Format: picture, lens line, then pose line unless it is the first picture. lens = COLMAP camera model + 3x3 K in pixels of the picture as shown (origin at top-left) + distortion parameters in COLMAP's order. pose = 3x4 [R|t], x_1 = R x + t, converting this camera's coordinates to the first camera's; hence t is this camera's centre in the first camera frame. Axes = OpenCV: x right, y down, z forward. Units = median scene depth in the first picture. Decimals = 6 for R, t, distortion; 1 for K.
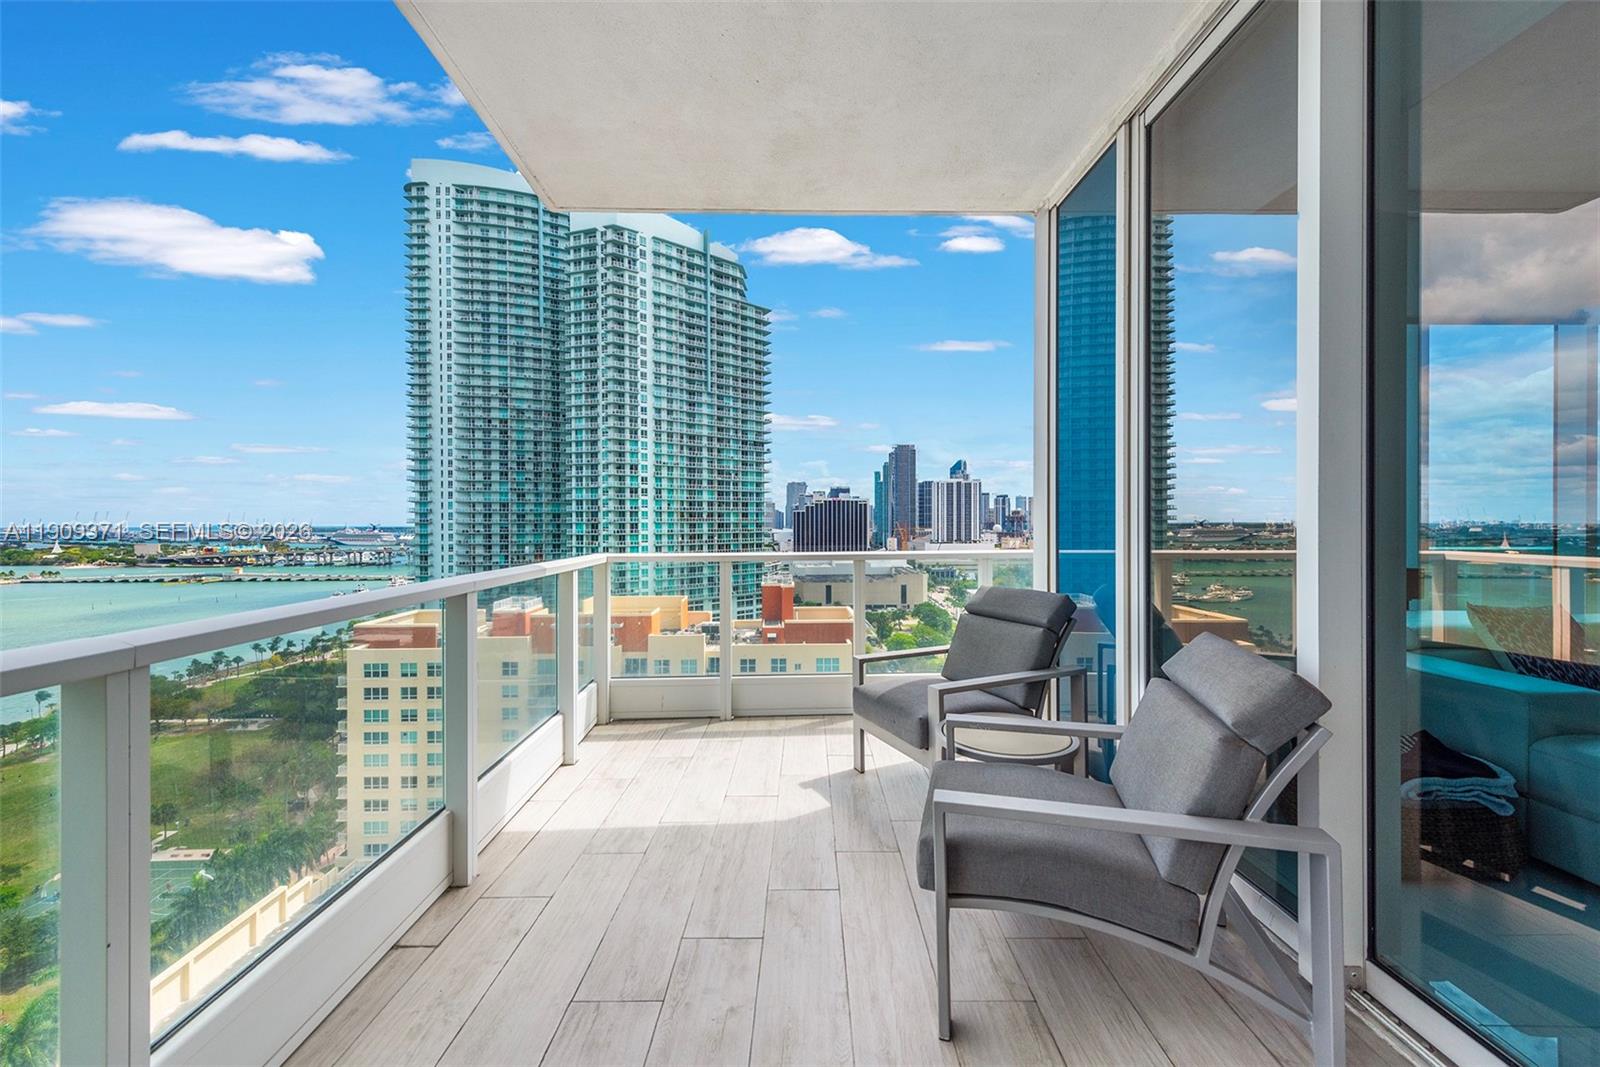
lens RADIAL K [[630.5, 0, 801.1], [0, 630.5, 525.8], [0, 0, 1]] dist [0.014127, -0.000072]
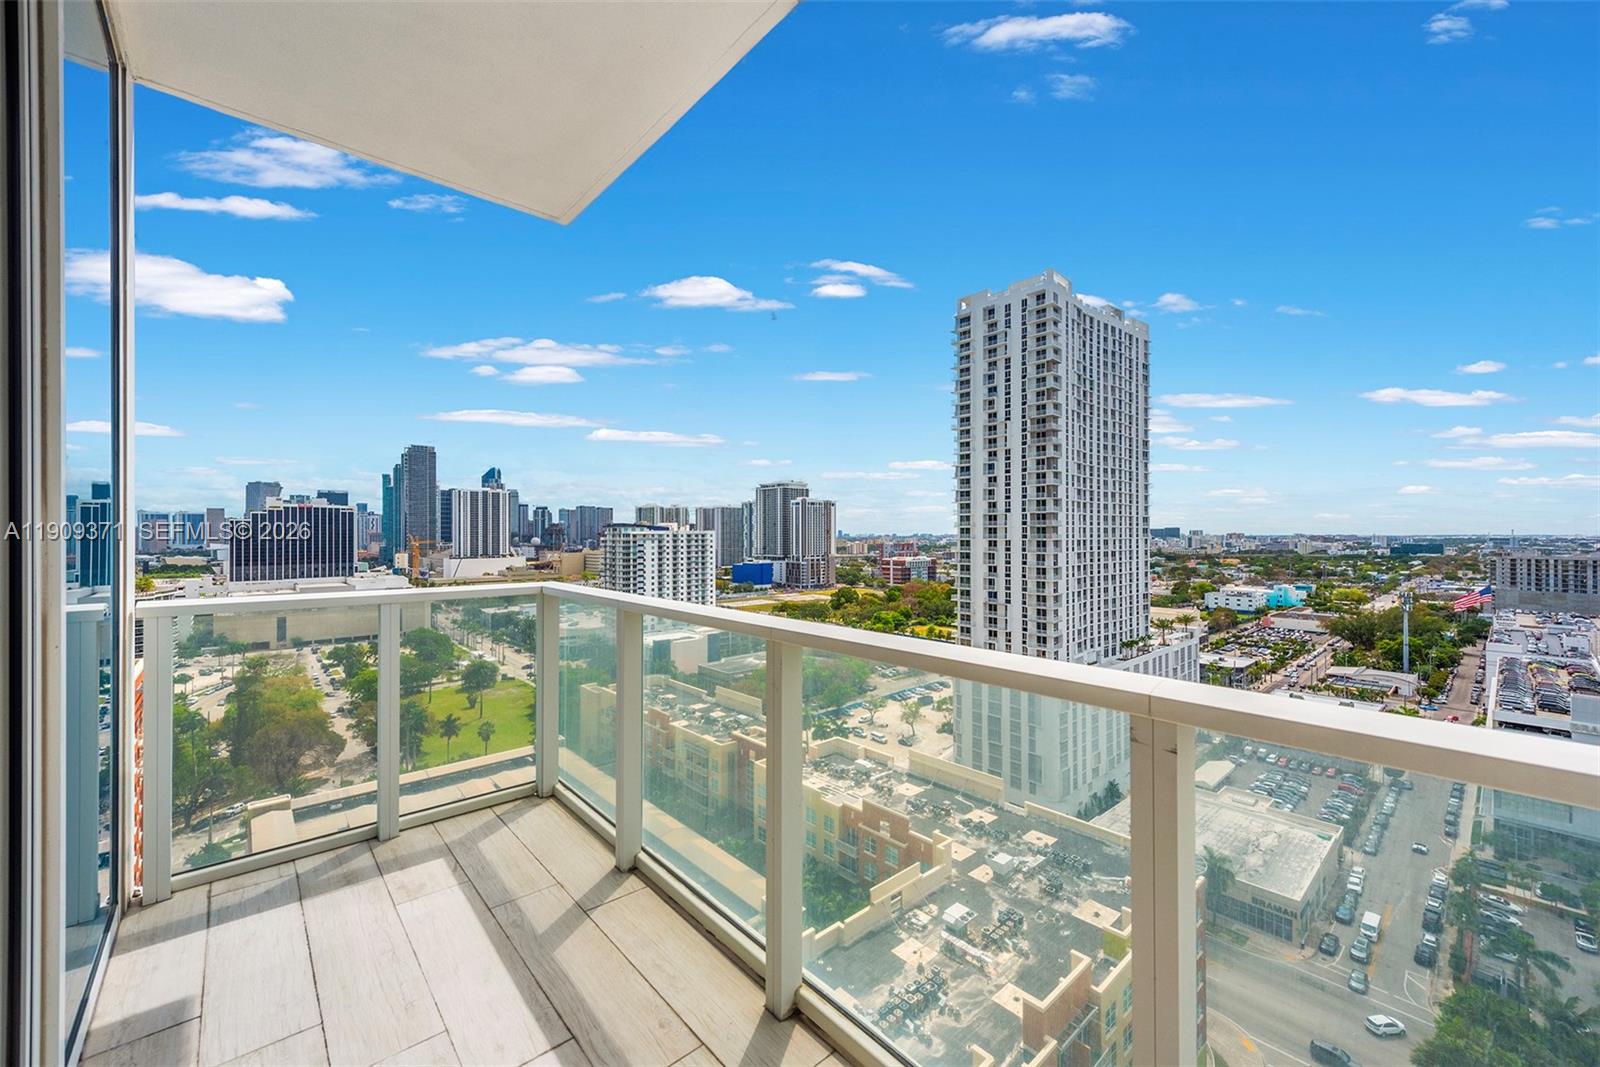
lens RADIAL K [[626.6, 0, 799.2], [0, 626.6, 532.4], [0, 0, 1]] dist [0.010315, -0.000688]
pose [[0.769696, 0.002731, 0.638405, 0.104351], [0.003450, 0.999958, -0.008438, -0.000298], [-0.638401, 0.008697, 0.769655, 0.007804]]
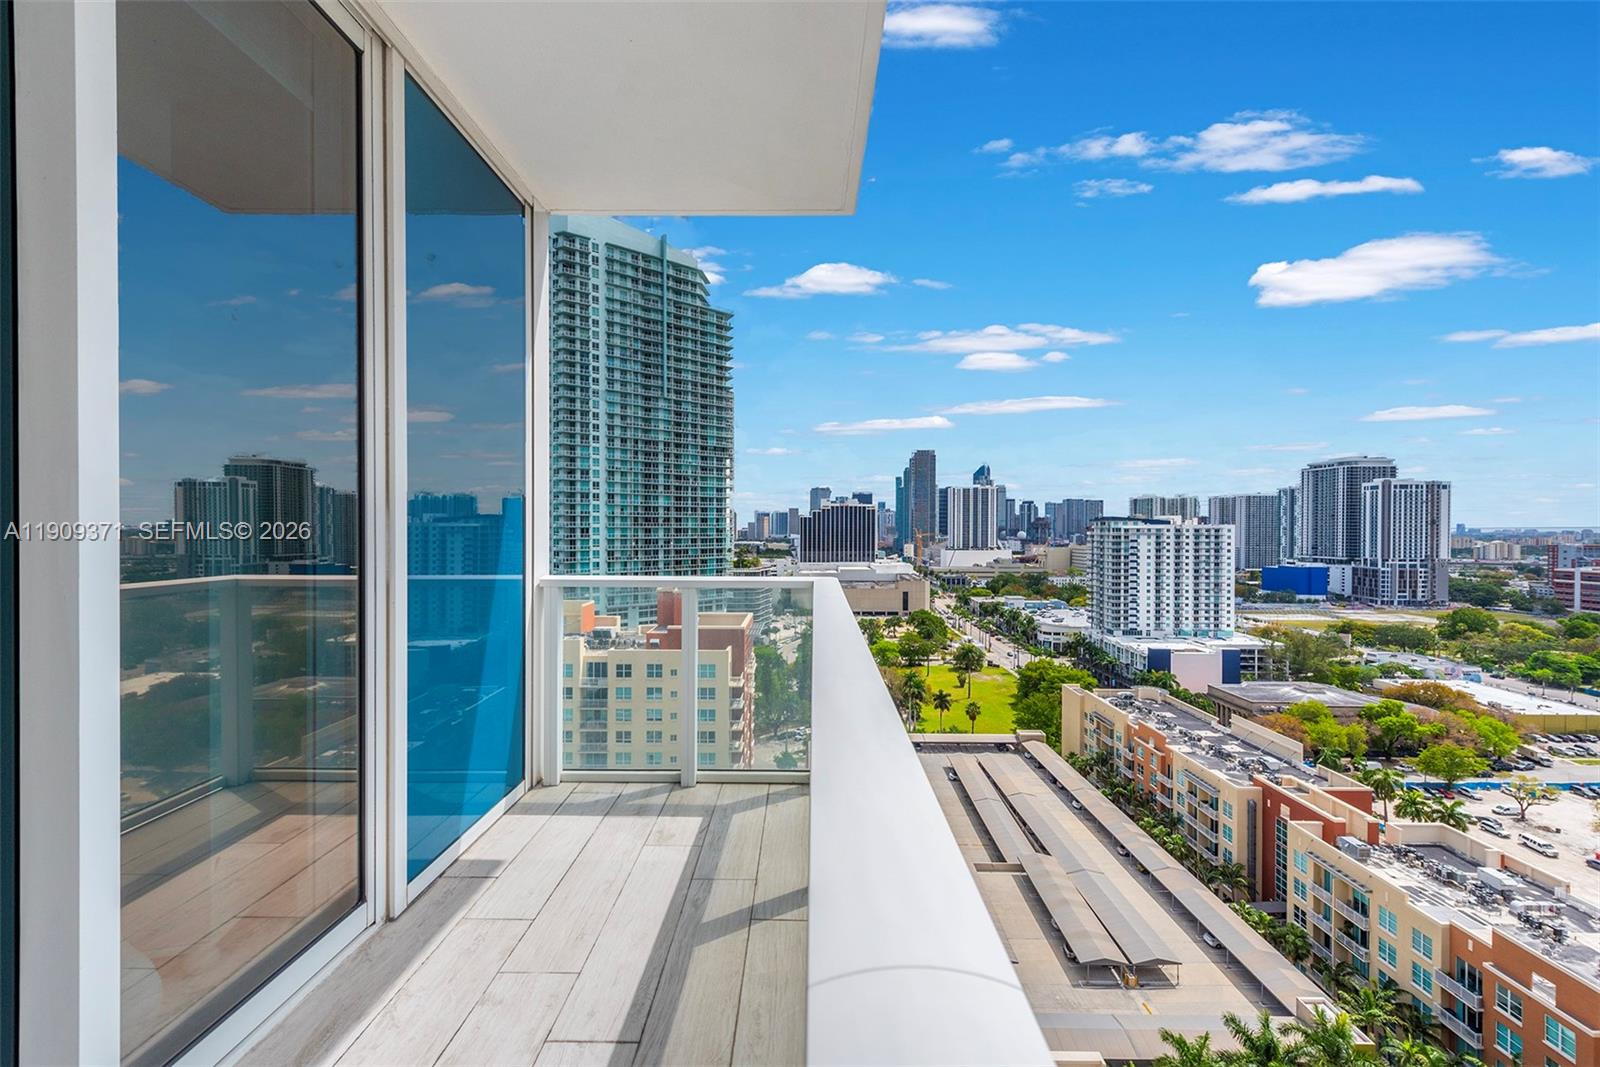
lens RADIAL K [[628.6, 0, 798.4], [0, 628.6, 533.5], [0, 0, 1]] dist [0.021330, -0.006897]
pose [[0.998911, 0.005353, -0.046356, 0.113983], [-0.005195, 0.999980, 0.003537, -0.000422], [0.046374, -0.003292, 0.998919, 0.008230]]
